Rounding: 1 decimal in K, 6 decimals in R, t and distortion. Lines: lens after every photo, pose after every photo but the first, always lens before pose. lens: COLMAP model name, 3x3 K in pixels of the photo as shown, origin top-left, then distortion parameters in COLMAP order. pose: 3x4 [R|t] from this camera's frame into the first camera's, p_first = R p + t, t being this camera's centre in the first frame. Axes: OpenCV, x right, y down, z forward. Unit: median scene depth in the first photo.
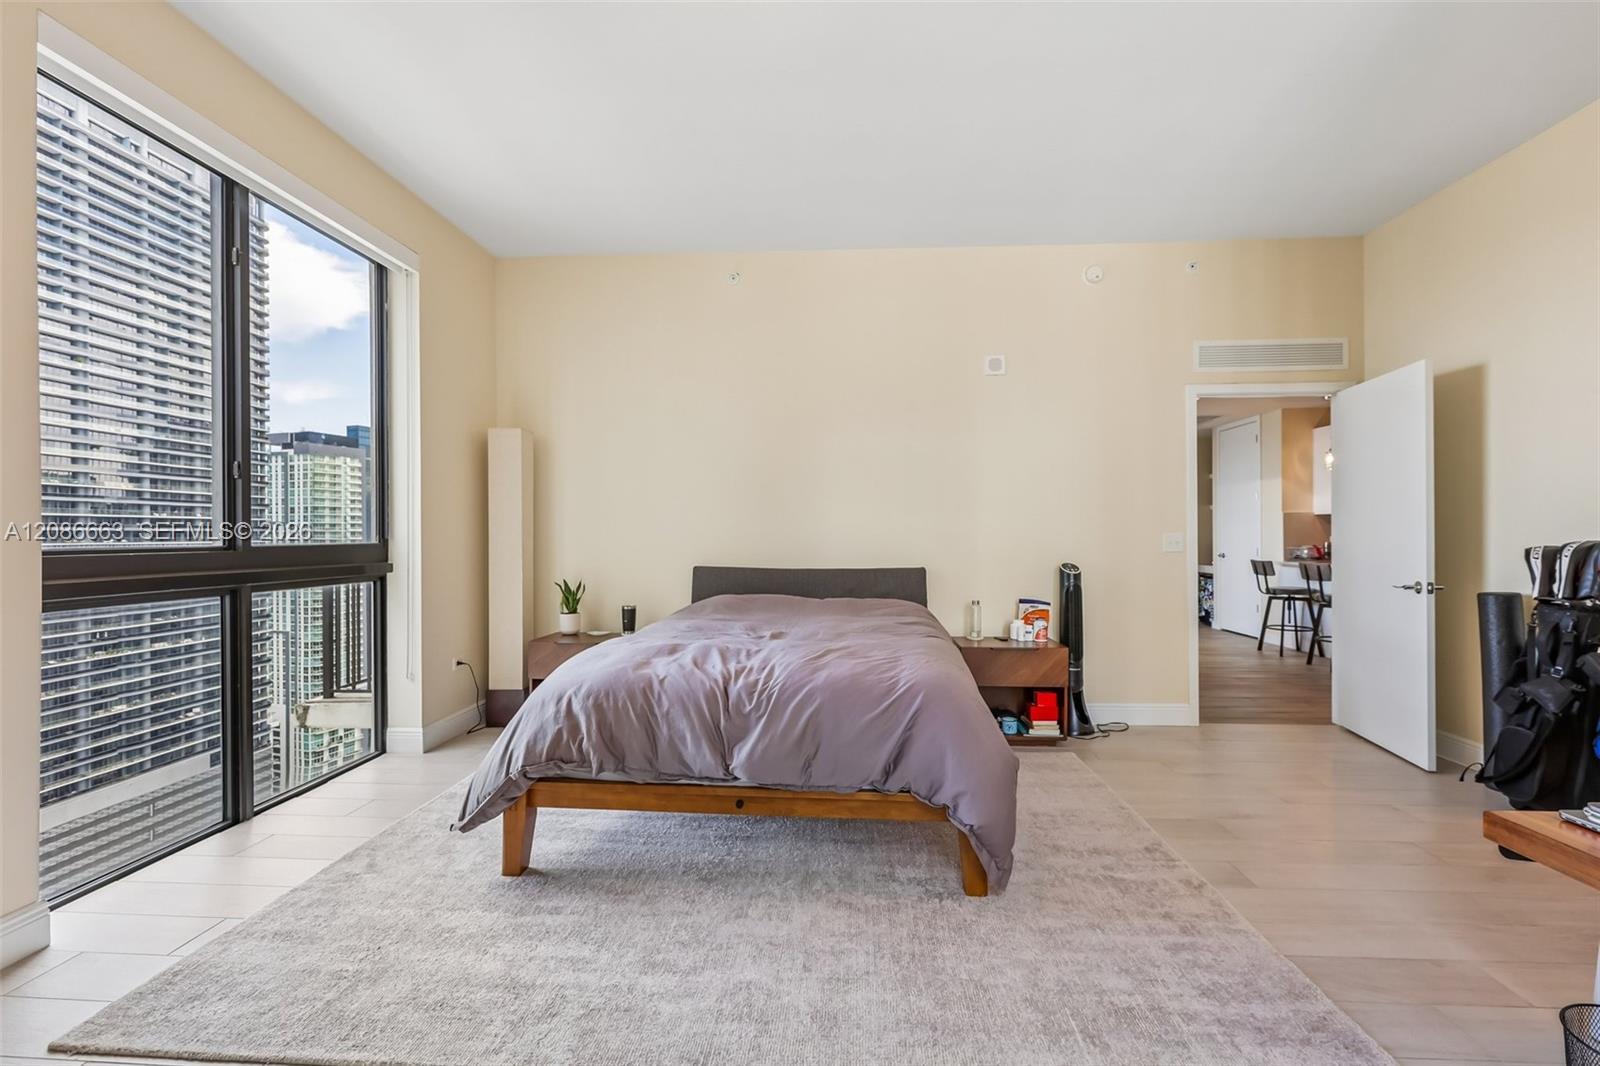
lens RADIAL K [[711.1, 0, 807.3], [0, 711.1, 534.0], [0, 0, 1]] dist [-0.002177, 0.000943]
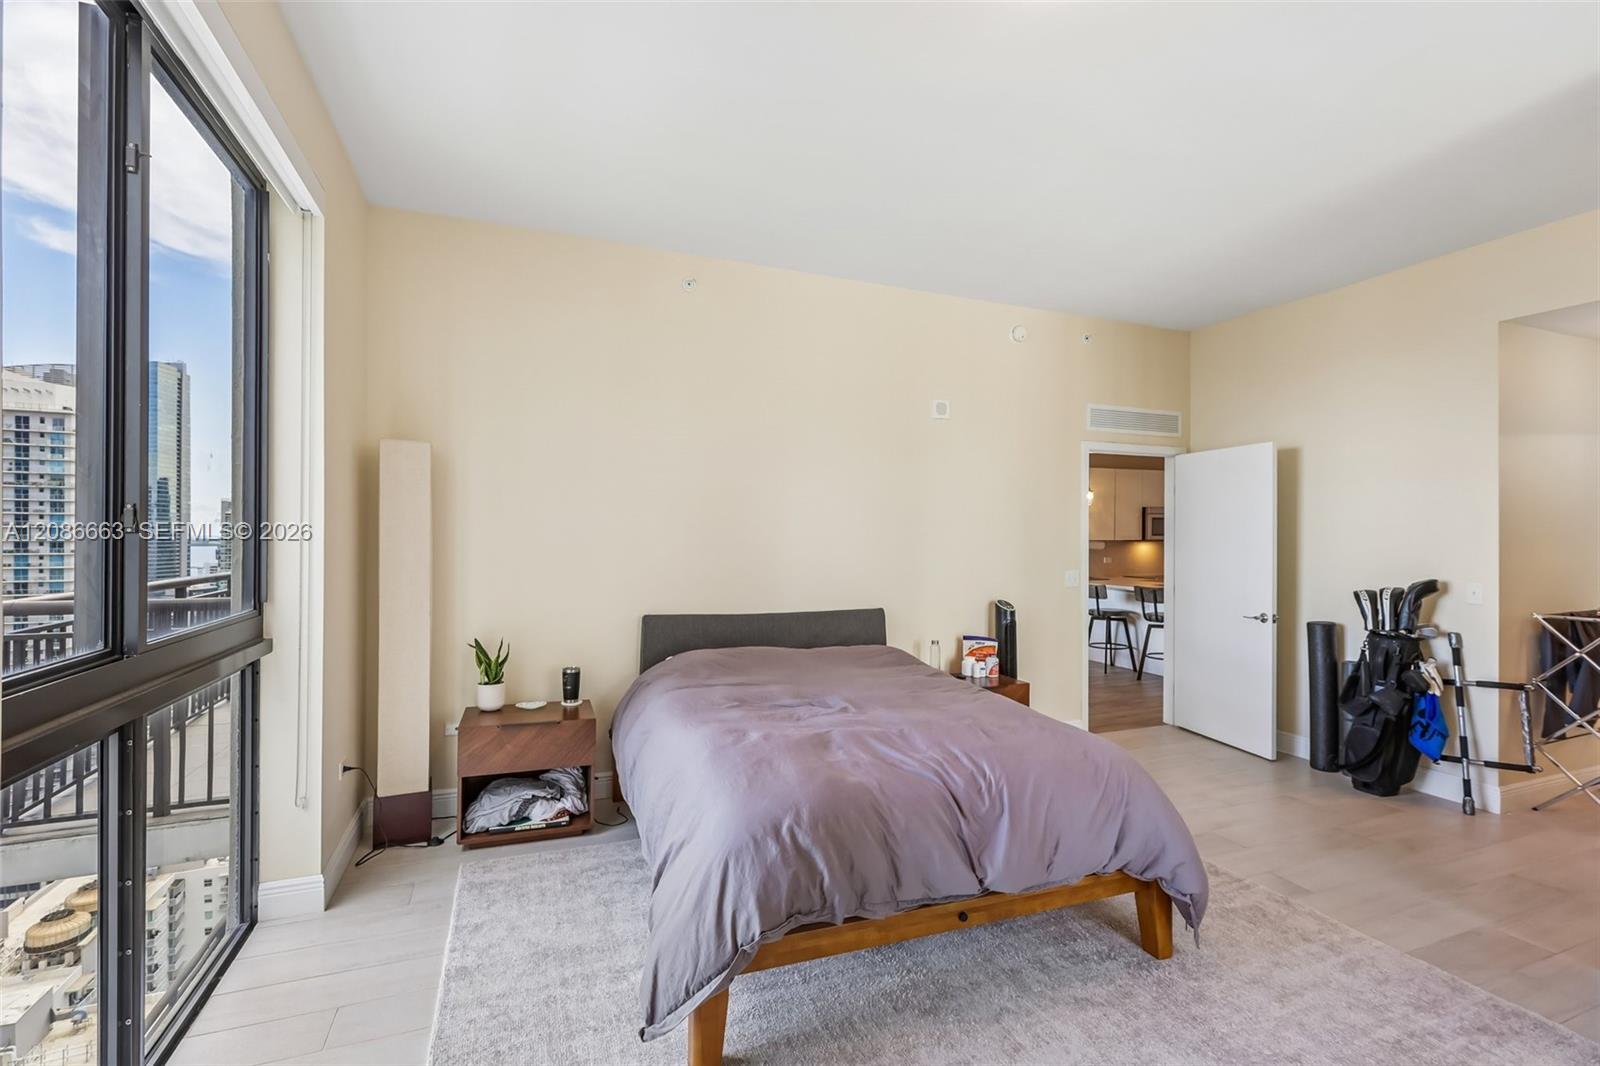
lens RADIAL K [[717.6, 0, 803.5], [0, 717.6, 529.8], [0, 0, 1]] dist [0.000960, 0.000816]
pose [[0.903977, 0.011904, 0.427414, -0.449175], [-0.009933, 0.999927, -0.006841, -0.066719], [-0.427465, 0.001939, 0.904030, 0.178968]]
